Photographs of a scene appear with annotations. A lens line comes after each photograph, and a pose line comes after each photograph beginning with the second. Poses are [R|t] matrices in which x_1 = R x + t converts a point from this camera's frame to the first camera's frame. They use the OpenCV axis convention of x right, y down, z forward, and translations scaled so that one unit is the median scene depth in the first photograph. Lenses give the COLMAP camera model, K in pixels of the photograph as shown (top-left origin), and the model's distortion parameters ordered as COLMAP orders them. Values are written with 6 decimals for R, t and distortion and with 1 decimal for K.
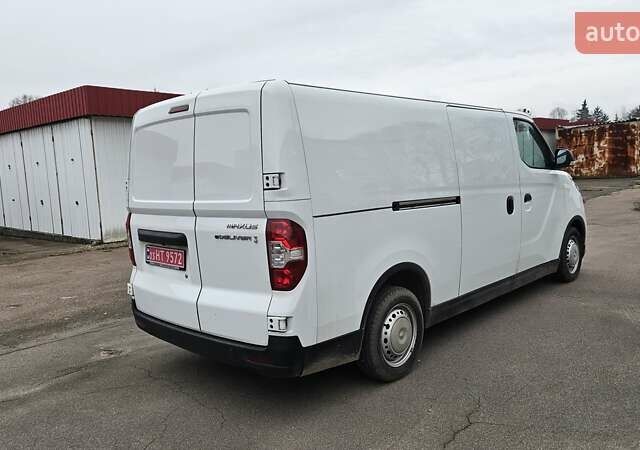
lens RADIAL K [[527.4, 0, 317.4], [0, 527.4, 227.9], [0, 0, 1]] dist [0.046701, -0.001089]
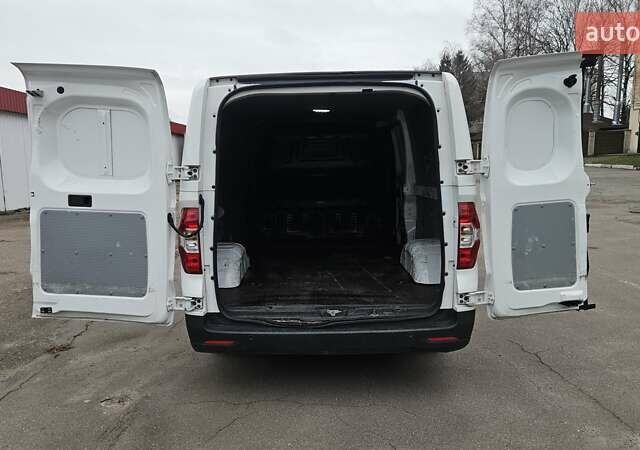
lens RADIAL K [[527.7, 0, 318.5], [0, 527.7, 223.3], [0, 0, 1]] dist [0.047601, 0.000211]
pose [[0.734851, -0.054812, 0.676010, -0.832871], [0.058213, 0.998148, 0.017651, -0.009447], [-0.675726, 0.026382, 0.736681, 0.327143]]
